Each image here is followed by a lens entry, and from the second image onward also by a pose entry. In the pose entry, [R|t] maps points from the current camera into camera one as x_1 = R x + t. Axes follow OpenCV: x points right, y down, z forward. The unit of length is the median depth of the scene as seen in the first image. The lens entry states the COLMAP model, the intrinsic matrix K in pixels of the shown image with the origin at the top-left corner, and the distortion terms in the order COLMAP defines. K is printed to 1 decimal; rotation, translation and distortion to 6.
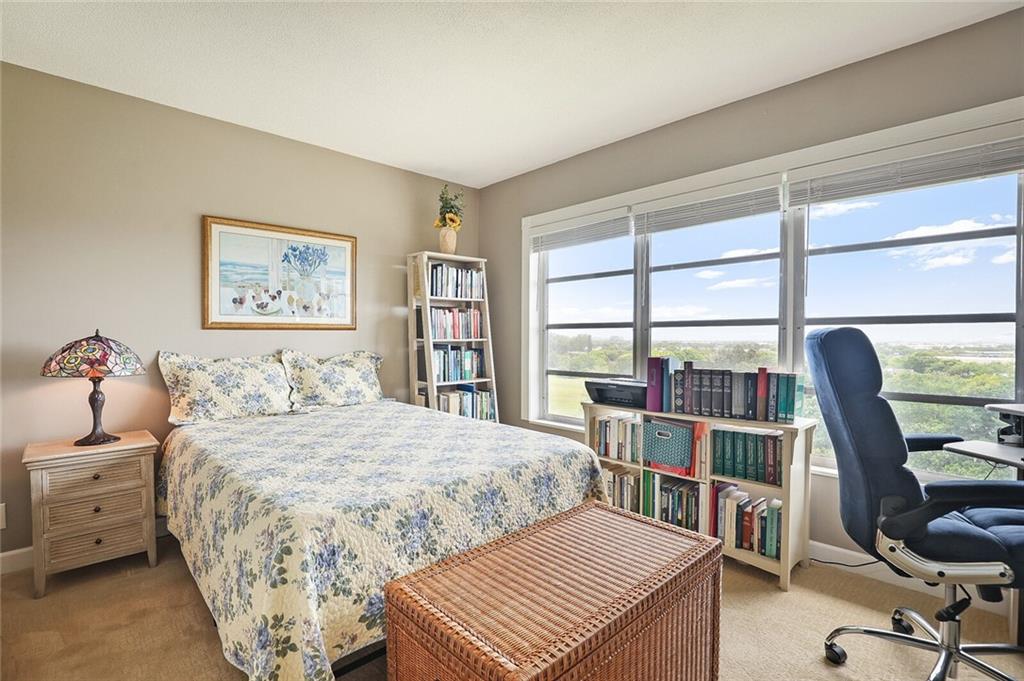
lens RADIAL K [[477.3, 0, 508.5], [0, 477.3, 343.5], [0, 0, 1]] dist [-0.030762, 0.002927]
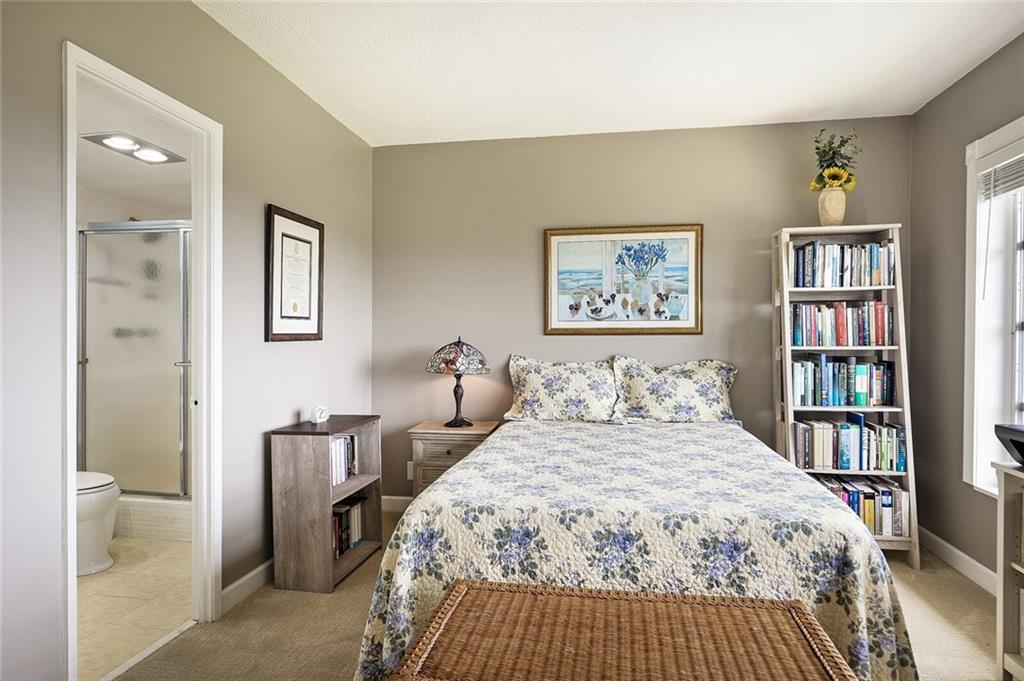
lens RADIAL K [[586.8, 0, 510.6], [0, 586.8, 341.6], [0, 0, 1]] dist [-0.003971, -0.001586]
pose [[0.591591, 0.004212, -0.806227, 0.408900], [-0.012961, 0.999907, -0.004286, -0.009226], [0.806134, 0.012985, 0.591591, 0.148872]]
